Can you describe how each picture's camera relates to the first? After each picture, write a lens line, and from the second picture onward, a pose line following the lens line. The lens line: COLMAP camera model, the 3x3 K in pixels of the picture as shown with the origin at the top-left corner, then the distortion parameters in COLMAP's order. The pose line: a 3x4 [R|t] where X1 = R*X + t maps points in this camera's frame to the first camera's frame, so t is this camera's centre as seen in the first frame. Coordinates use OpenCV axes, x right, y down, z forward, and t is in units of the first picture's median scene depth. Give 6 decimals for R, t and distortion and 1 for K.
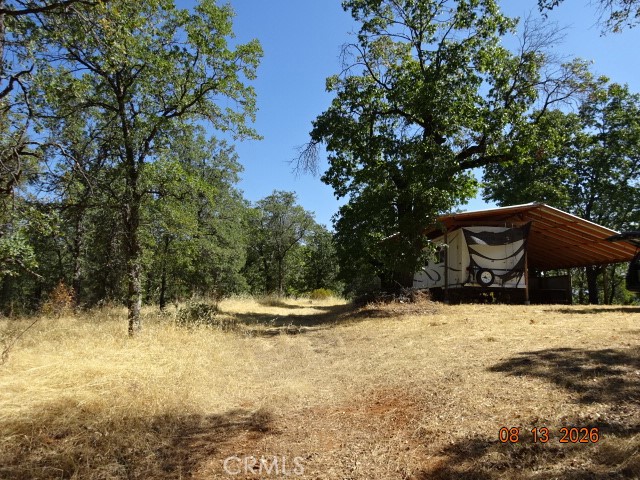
lens RADIAL K [[467.1, 0, 320.5], [0, 467.1, 244.0], [0, 0, 1]] dist [-0.007604, 0.000928]
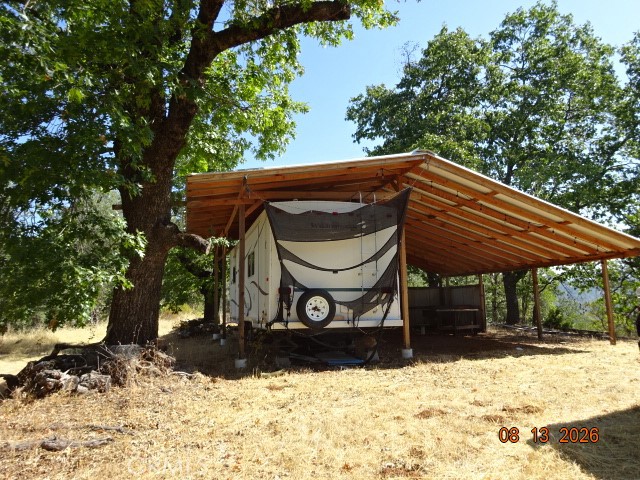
lens RADIAL K [[449.3, 0, 319.3], [0, 449.3, 264.0], [0, 0, 1]] dist [-0.002905, -0.001053]
pose [[0.988214, -0.034976, 0.149030, 0.289353], [0.031165, 0.999127, 0.027831, 0.014936], [-0.149873, -0.022858, 0.988441, 0.553936]]
